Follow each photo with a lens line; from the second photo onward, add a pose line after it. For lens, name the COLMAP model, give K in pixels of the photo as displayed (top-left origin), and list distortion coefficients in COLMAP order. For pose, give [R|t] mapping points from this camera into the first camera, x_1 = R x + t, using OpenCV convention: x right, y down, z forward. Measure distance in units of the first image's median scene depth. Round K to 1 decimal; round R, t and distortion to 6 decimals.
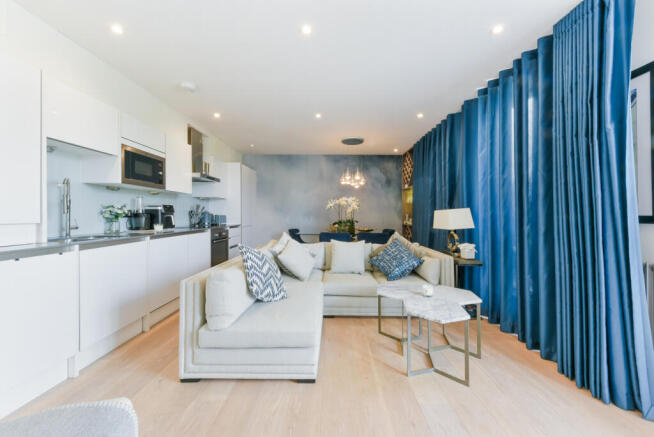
lens RADIAL K [[232.1, 0, 328.1], [0, 232.1, 213.1], [0, 0, 1]] dist [0.008583, -0.000041]
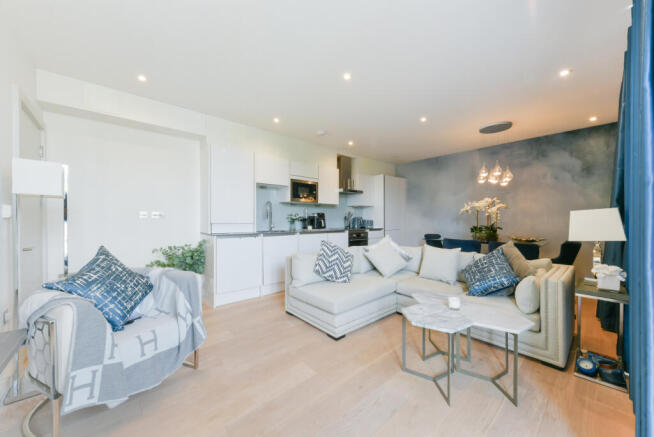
lens RADIAL K [[241.9, 0, 327.0], [0, 241.9, 218.5], [0, 0, 1]] dist [0.000654, 0.000038]
pose [[0.661230, -0.004491, -0.750170, 0.537692], [0.004854, 0.999987, -0.001708, 0.003441], [0.750168, -0.002512, 0.661243, 0.008161]]
